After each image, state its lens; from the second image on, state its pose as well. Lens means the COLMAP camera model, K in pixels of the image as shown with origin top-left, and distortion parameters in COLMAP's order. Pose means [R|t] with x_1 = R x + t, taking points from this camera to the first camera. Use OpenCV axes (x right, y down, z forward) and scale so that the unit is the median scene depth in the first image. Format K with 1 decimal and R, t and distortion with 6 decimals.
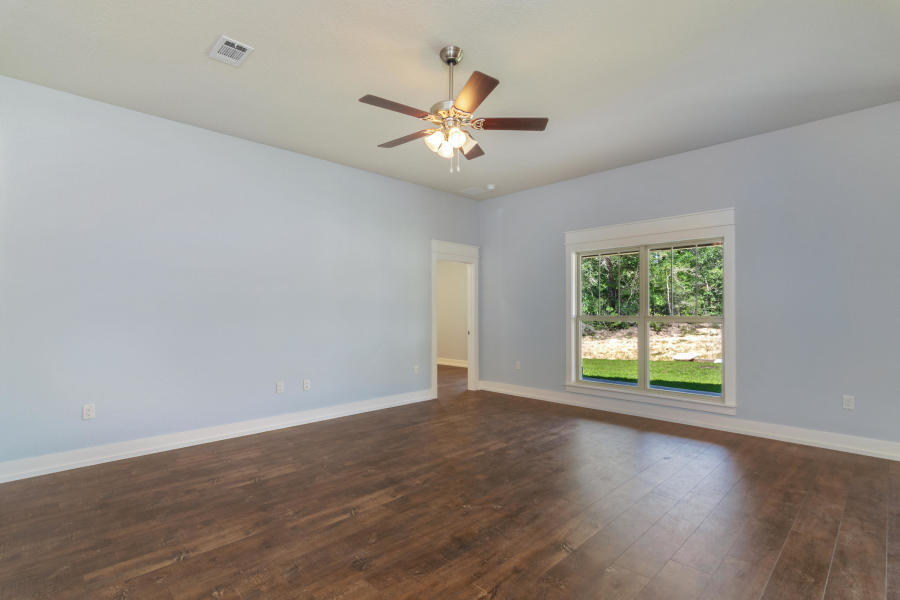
lens RADIAL K [[431.3, 0, 449.4], [0, 431.3, 310.2], [0, 0, 1]] dist [-0.008853, -0.000227]
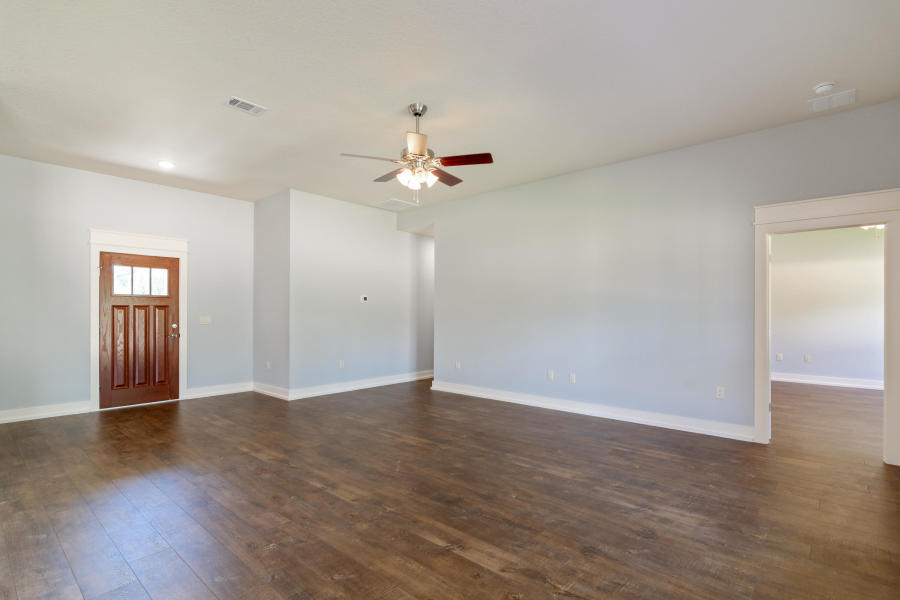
lens RADIAL K [[437.9, 0, 450.9], [0, 437.9, 316.3], [0, 0, 1]] dist [-0.029344, 0.000131]
pose [[0.072077, 0.005717, -0.997383, 0.846825], [-0.009997, 0.999937, 0.005009, 0.013141], [0.997349, 0.009610, 0.072130, 0.671920]]
